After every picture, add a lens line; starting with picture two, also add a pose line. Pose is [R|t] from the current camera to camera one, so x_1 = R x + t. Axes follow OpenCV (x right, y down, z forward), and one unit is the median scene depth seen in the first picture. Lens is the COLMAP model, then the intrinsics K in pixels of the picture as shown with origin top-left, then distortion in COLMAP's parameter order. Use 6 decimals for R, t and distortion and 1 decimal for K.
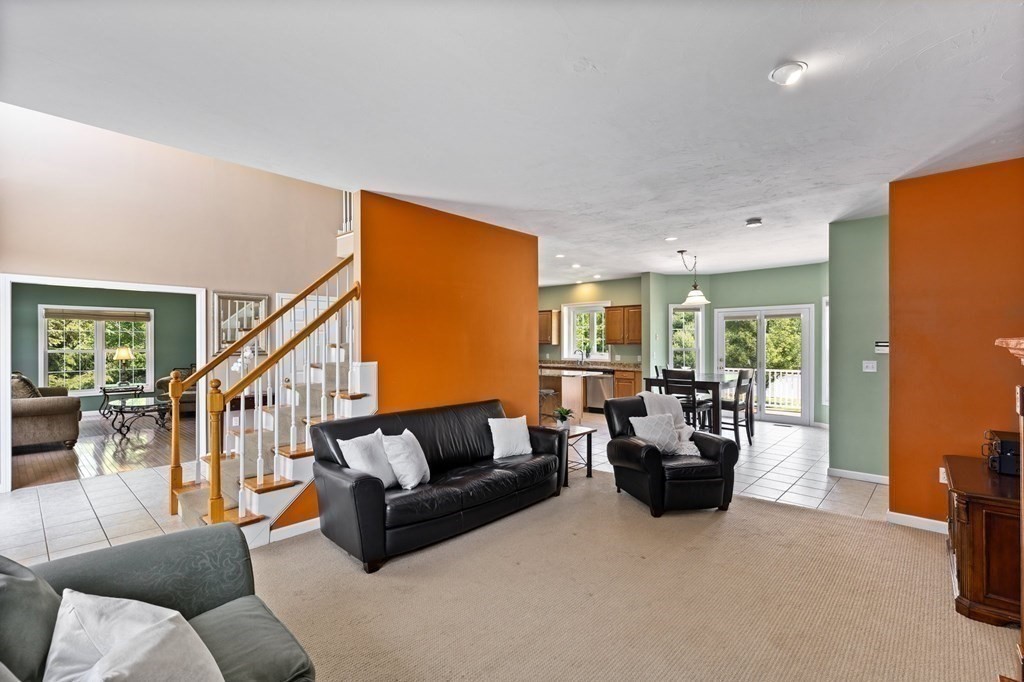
lens RADIAL K [[458.3, 0, 512.0], [0, 458.3, 341.0], [0, 0, 1]] dist [0.000334, -0.000011]
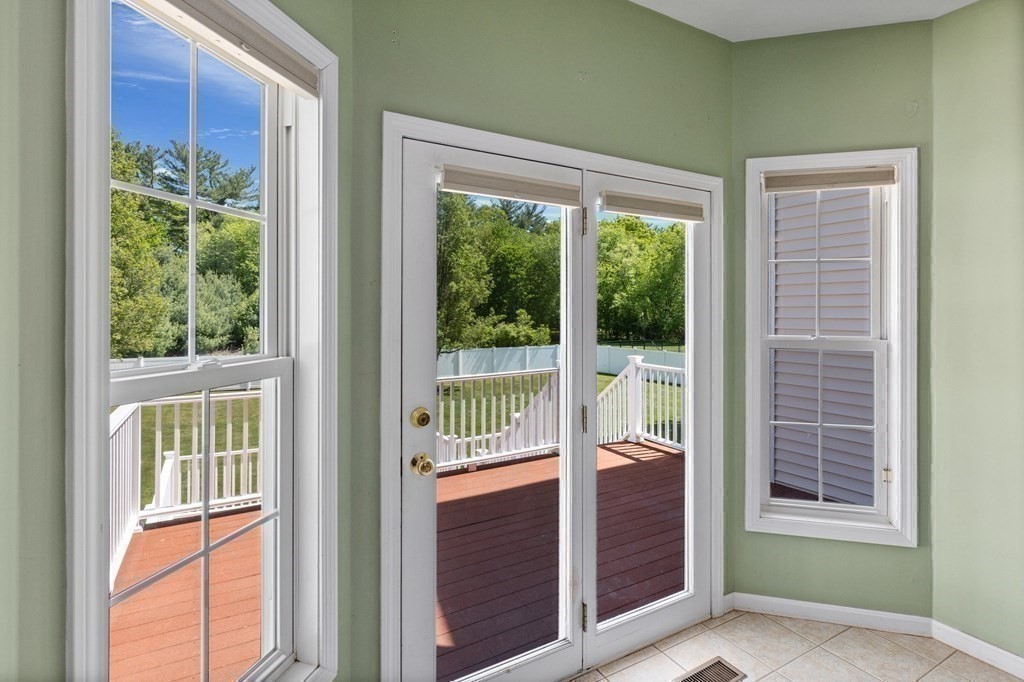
lens RADIAL K [[510.4, 0, 503.6], [0, 510.4, 318.9], [0, 0, 1]] dist [0.000368, -0.000829]
pose [[0.297973, -0.008878, 0.954533, 0.244280], [-0.007500, 0.999904, 0.011642, 0.001918], [-0.954545, -0.010628, 0.297877, 0.794039]]
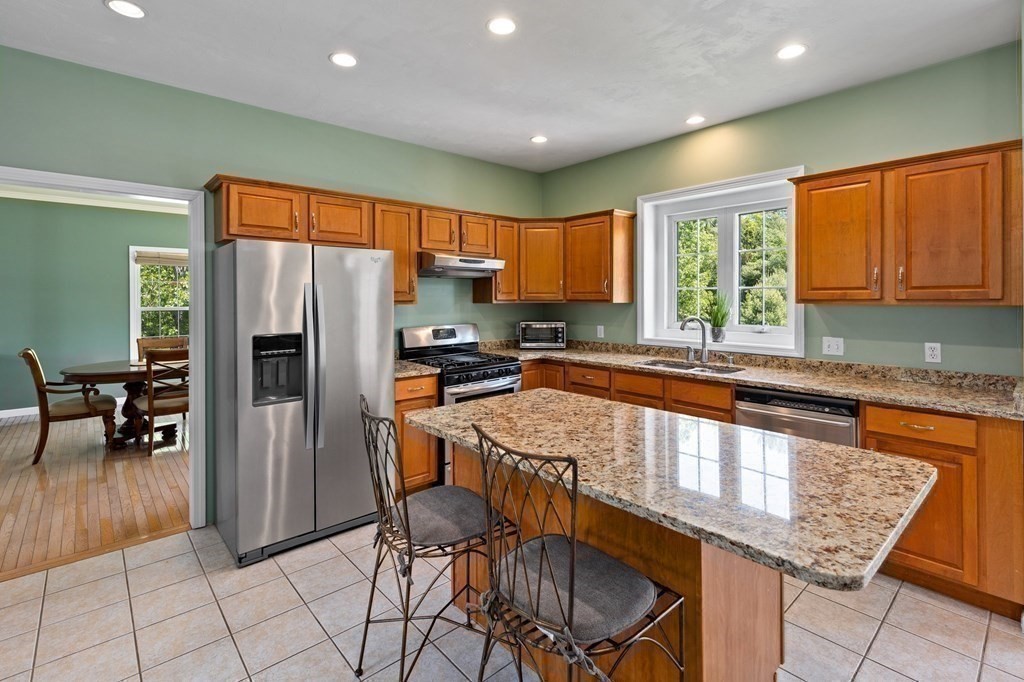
lens RADIAL K [[473.0, 0, 510.5], [0, 473.0, 298.1], [0, 0, 1]] dist [0.002980, 0.000088]
pose [[0.995231, -0.002586, -0.097517, 0.042724], [0.002876, 0.999992, 0.002837, 0.002660], [0.097509, -0.003104, 0.995230, 0.625425]]
